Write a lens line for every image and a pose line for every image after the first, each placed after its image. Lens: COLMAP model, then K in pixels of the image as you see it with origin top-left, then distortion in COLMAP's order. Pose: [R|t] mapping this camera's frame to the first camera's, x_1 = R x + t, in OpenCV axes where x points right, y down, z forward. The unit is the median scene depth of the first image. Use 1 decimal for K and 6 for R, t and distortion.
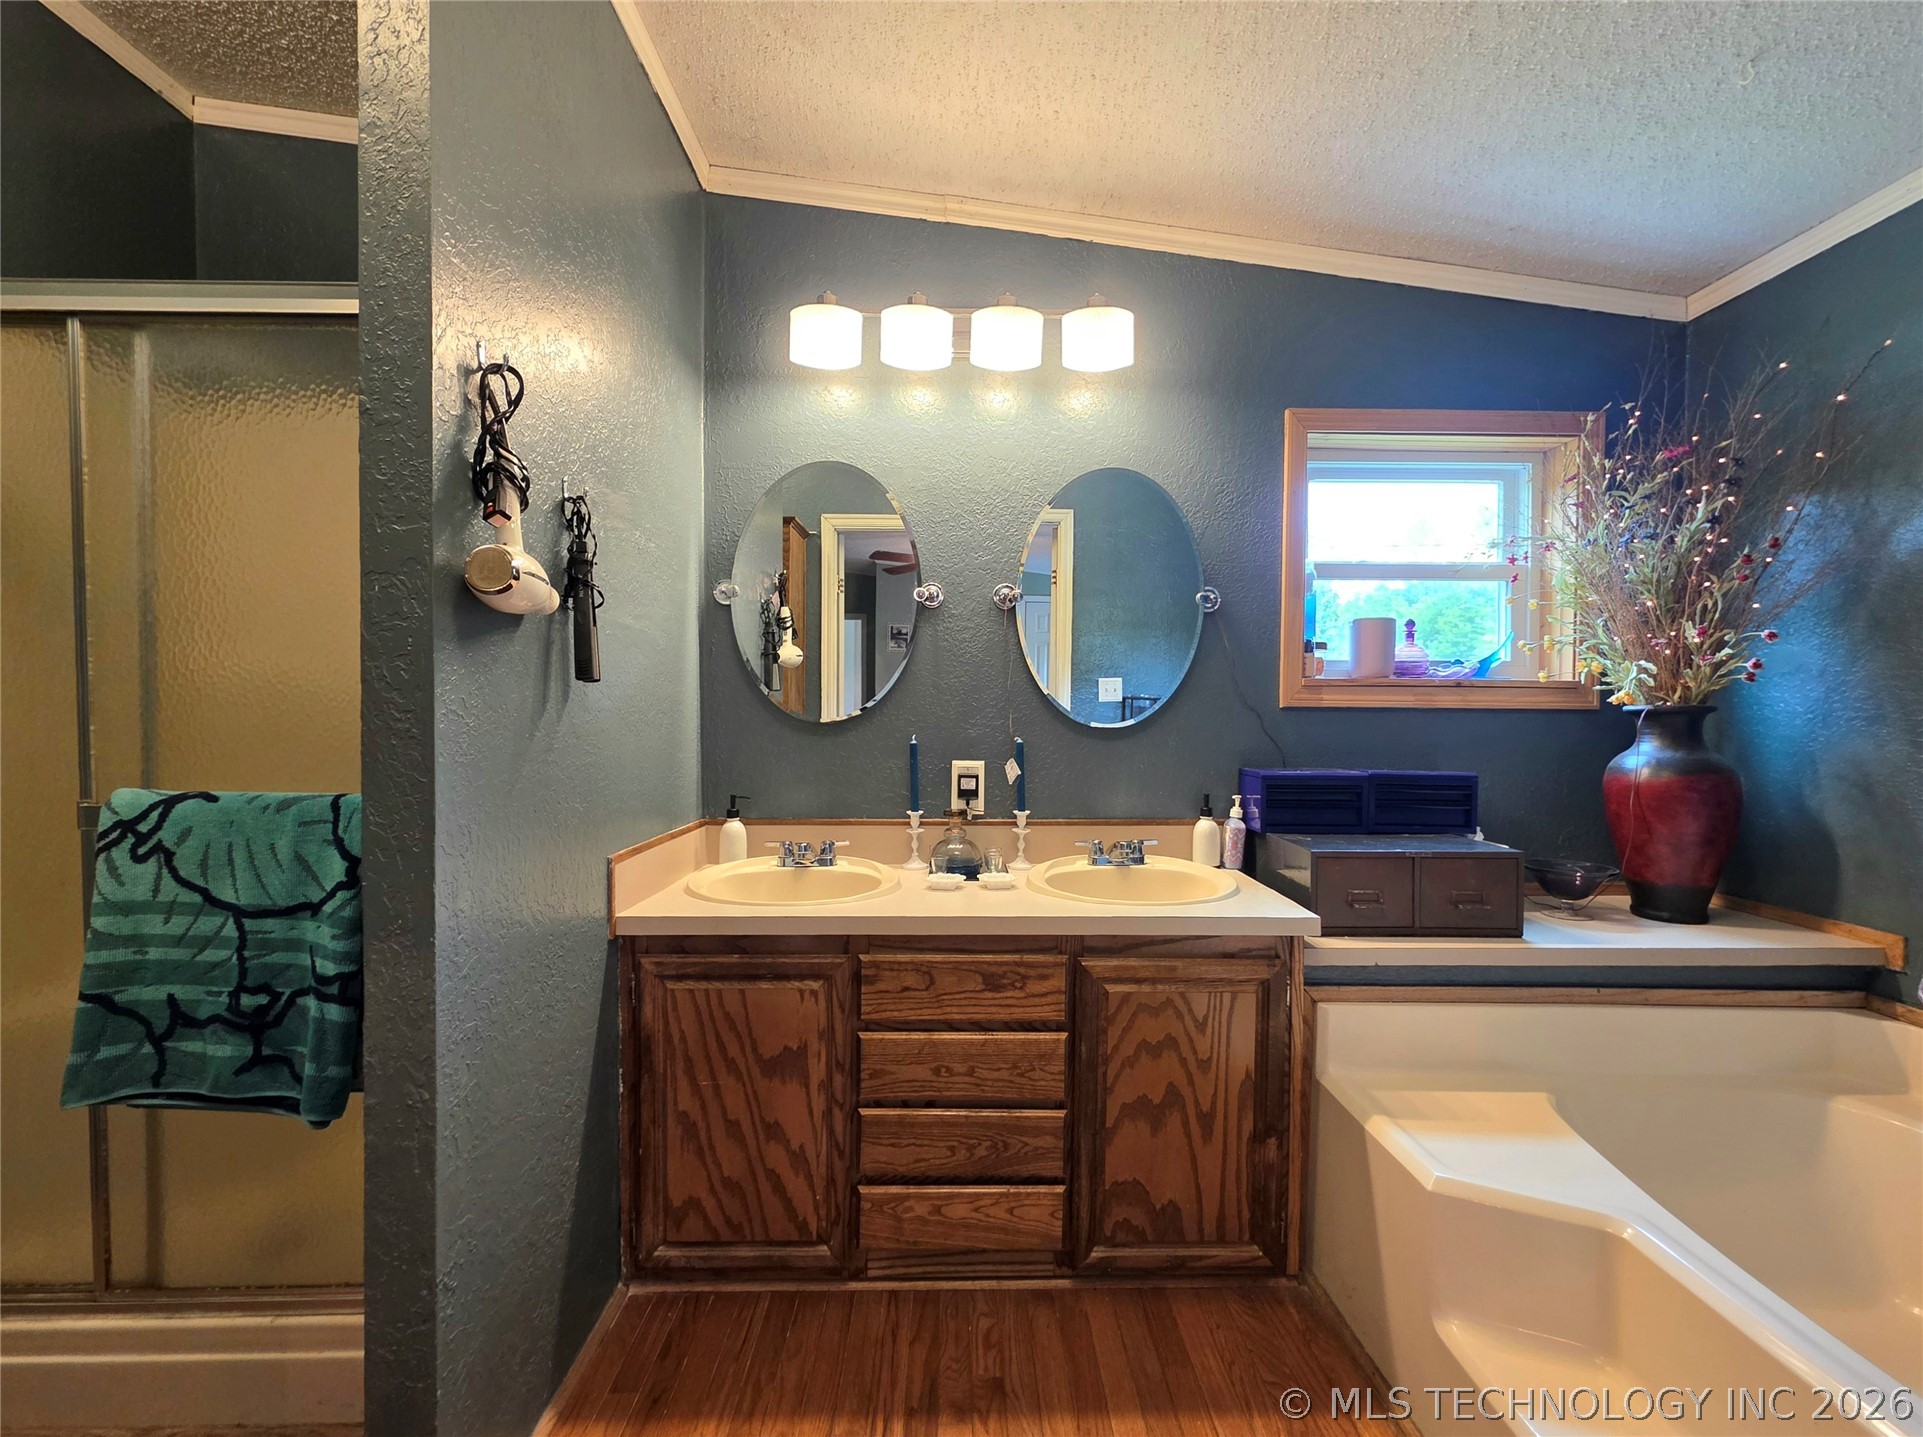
lens RADIAL K [[826.9, 0, 973.2], [0, 826.9, 724.5], [0, 0, 1]] dist [0.000805, 0.000273]
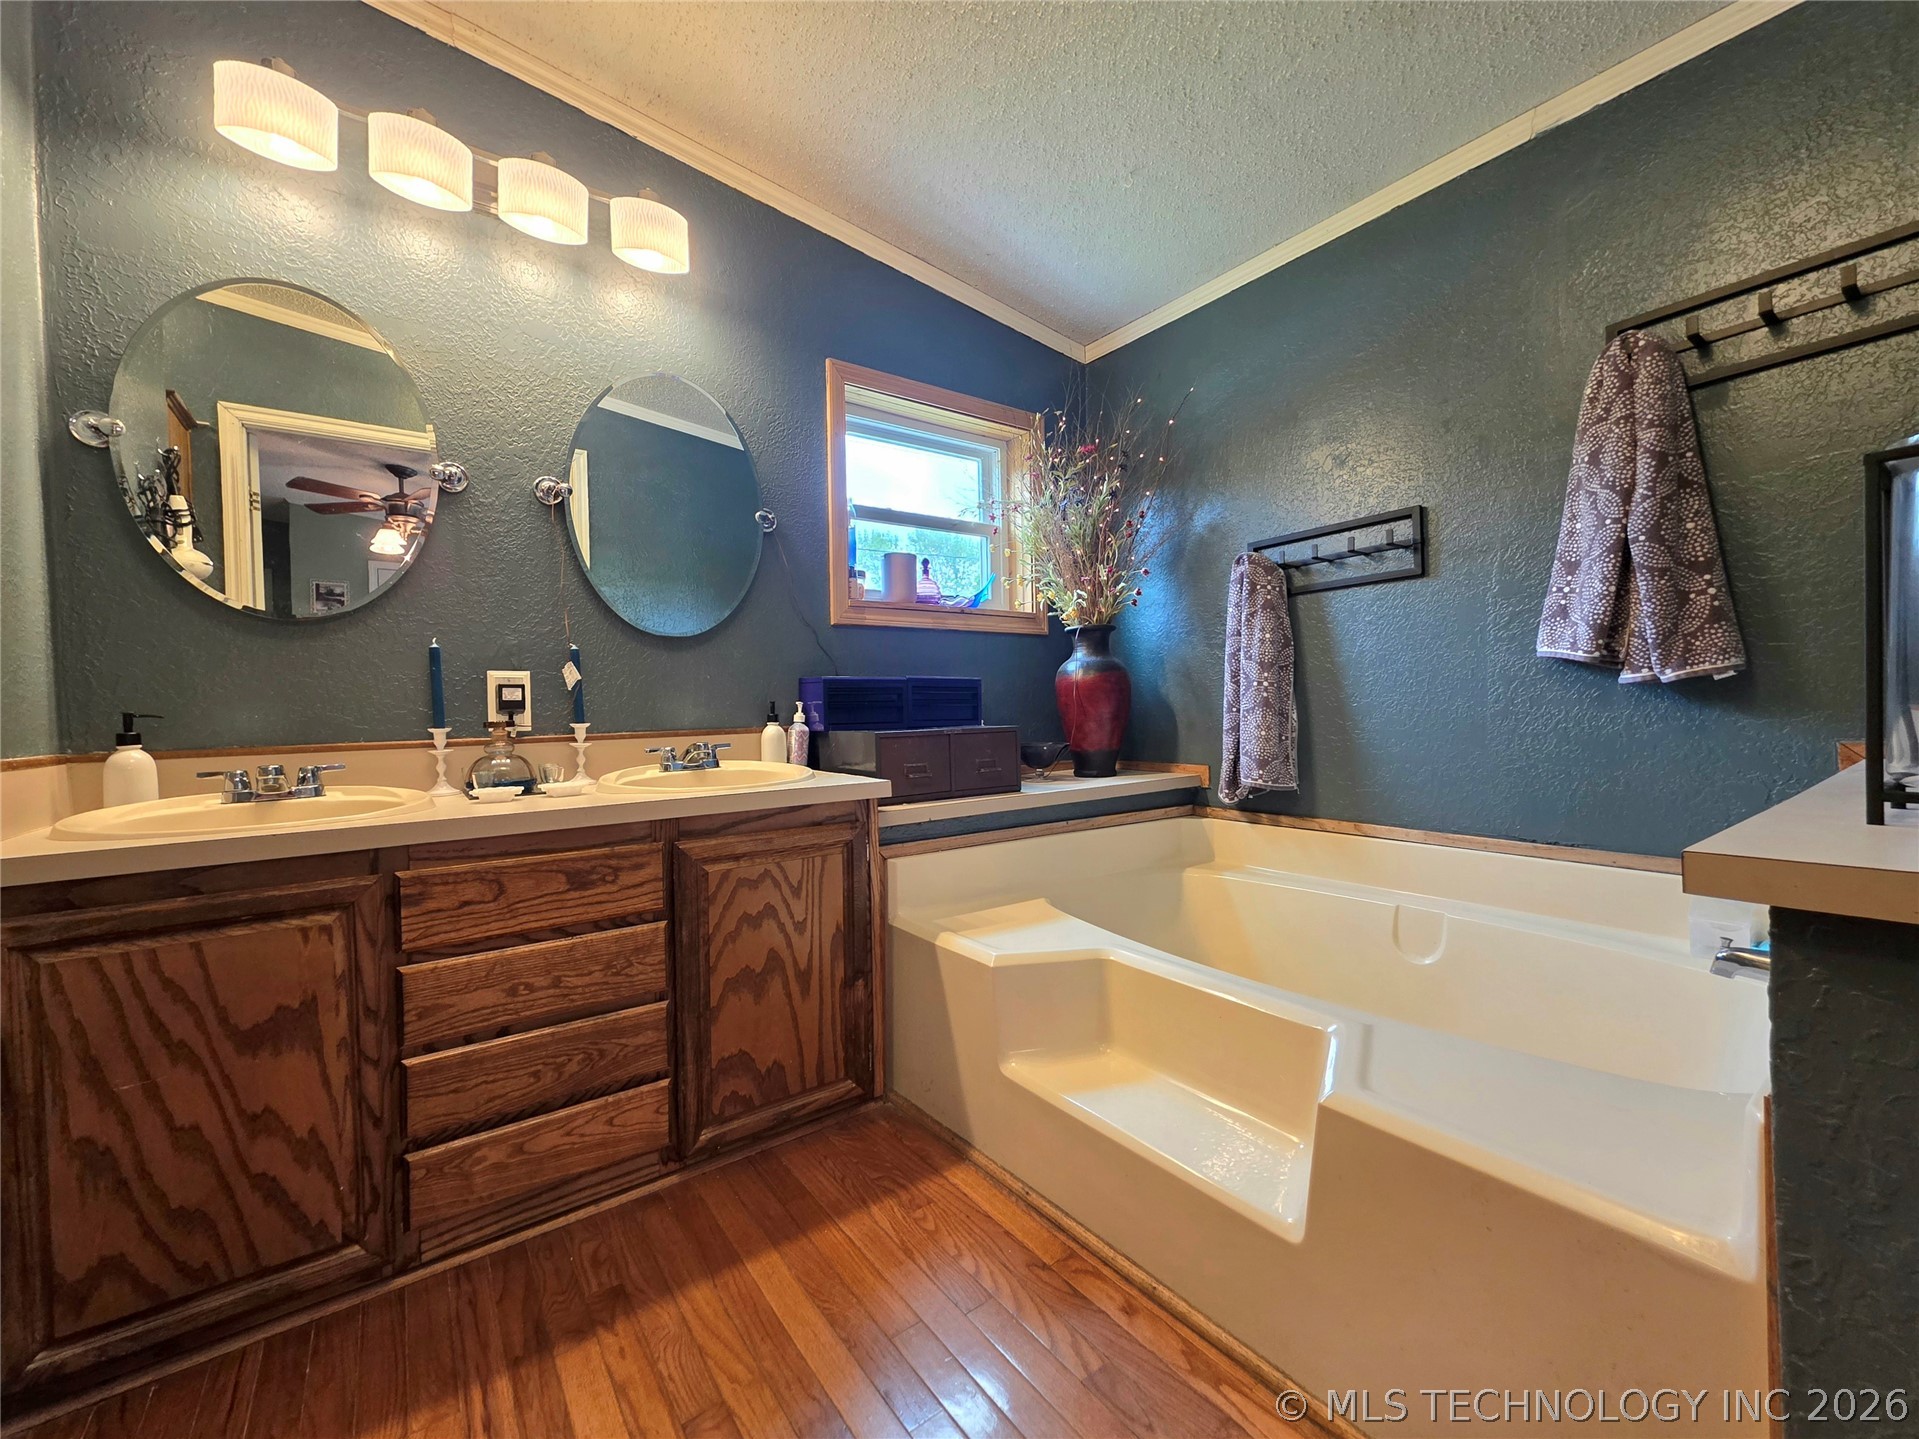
lens RADIAL K [[778.8, 0, 990.8], [0, 778.8, 716.6], [0, 0, 1]] dist [0.000346, -0.000050]
pose [[0.806498, -0.034746, 0.590214, -0.111040], [0.036767, 0.999287, 0.008587, 0.138743], [-0.590092, 0.014775, 0.807201, 0.029390]]
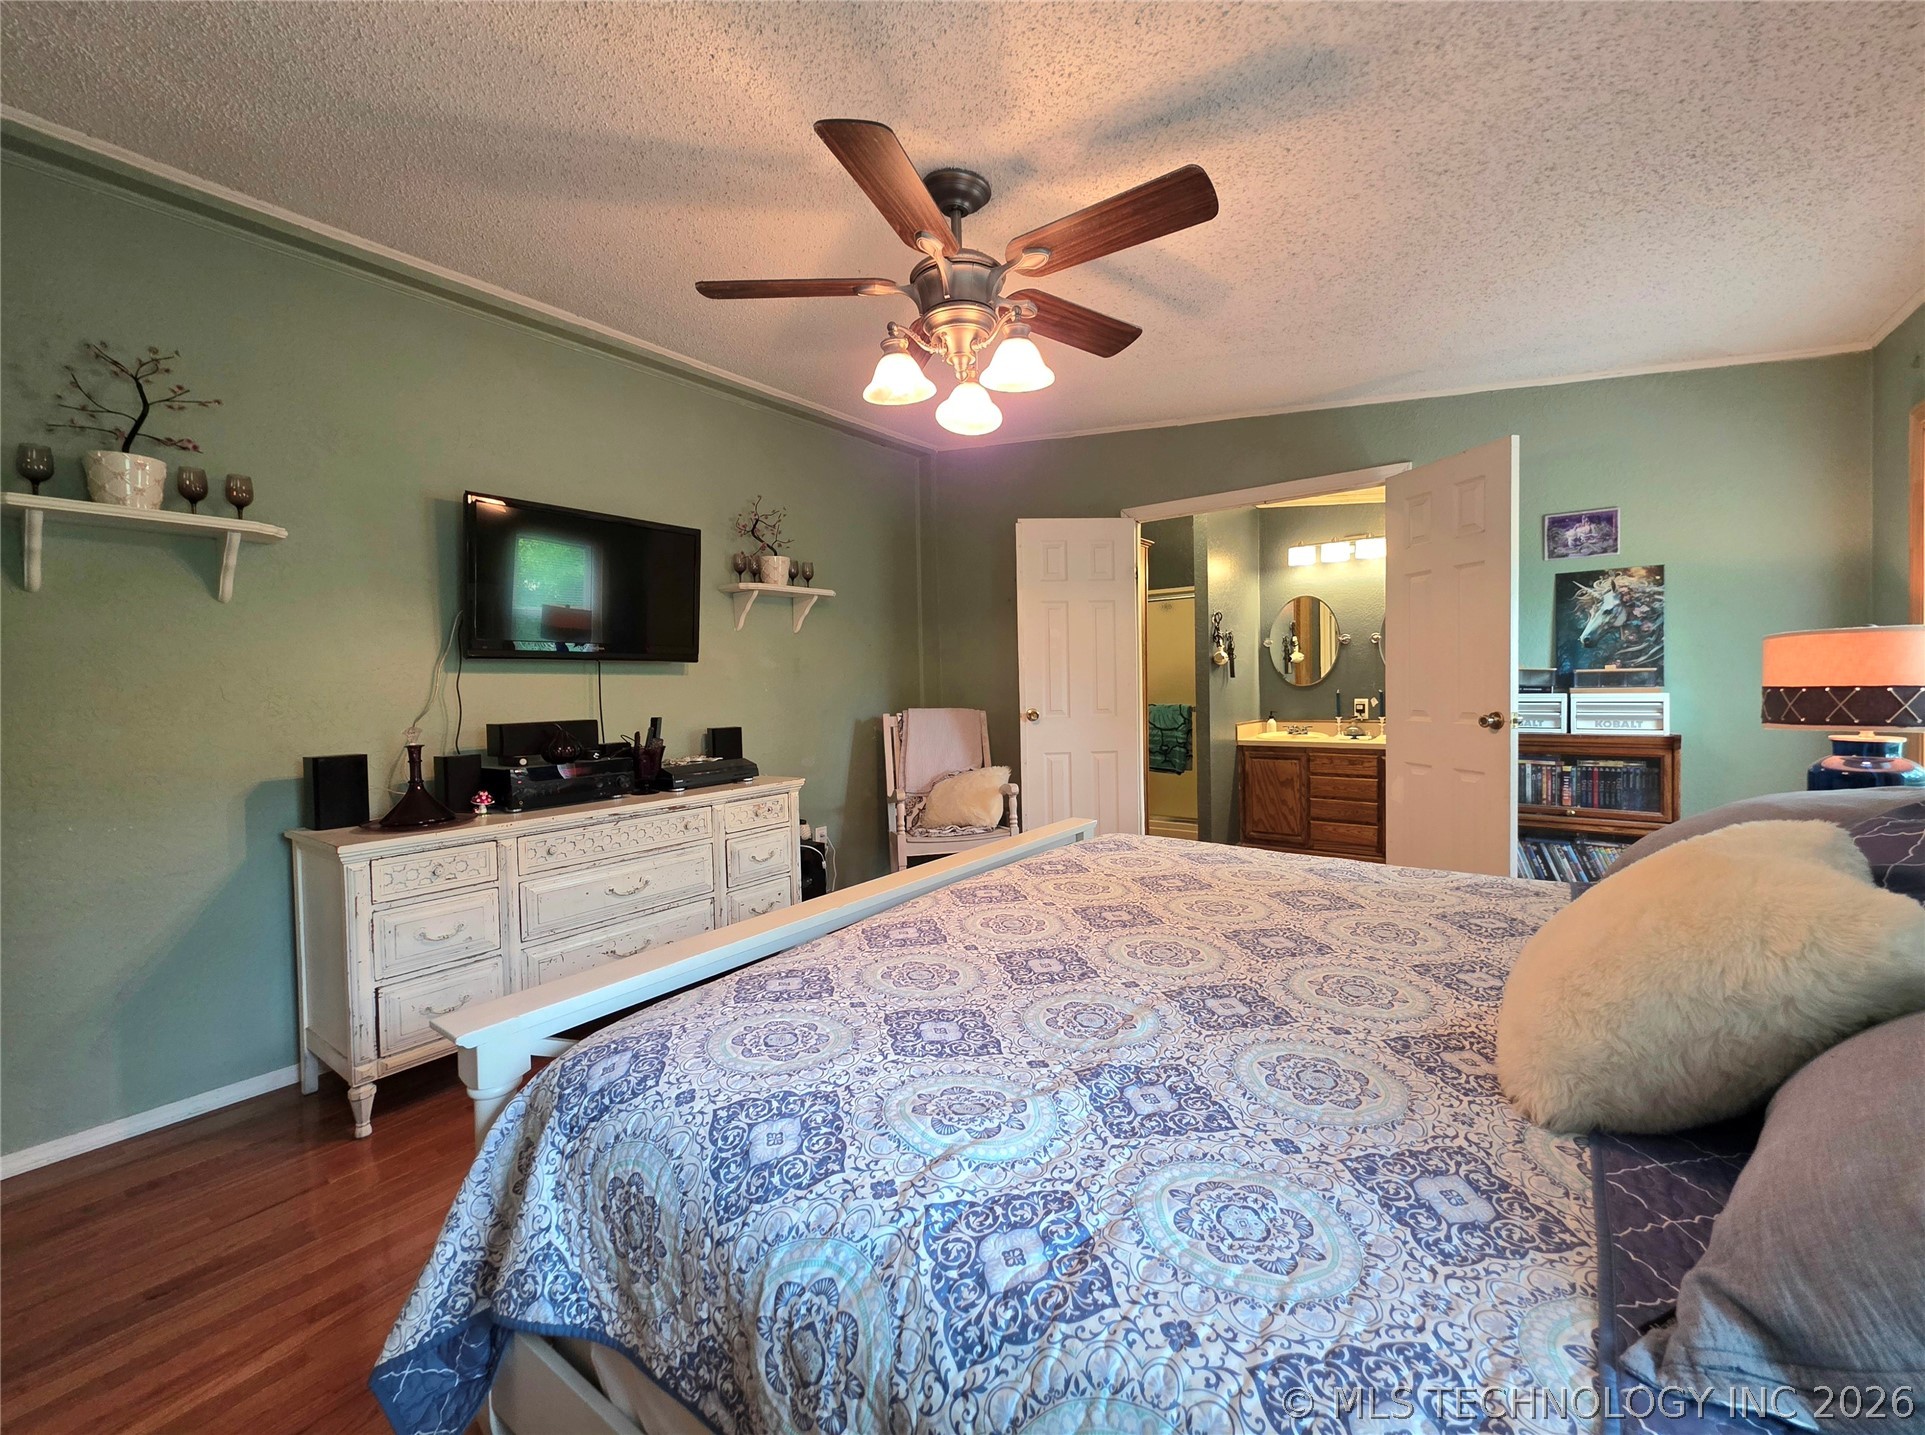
lens RADIAL K [[777.2, 0, 938.0], [0, 777.2, 711.9], [0, 0, 1]] dist [-0.000791, 0.000416]
pose [[0.768497, -0.001794, -0.639850, 0.742071], [0.019562, 0.999594, 0.020693, 0.007855], [0.639554, -0.028419, 0.768221, -2.464726]]
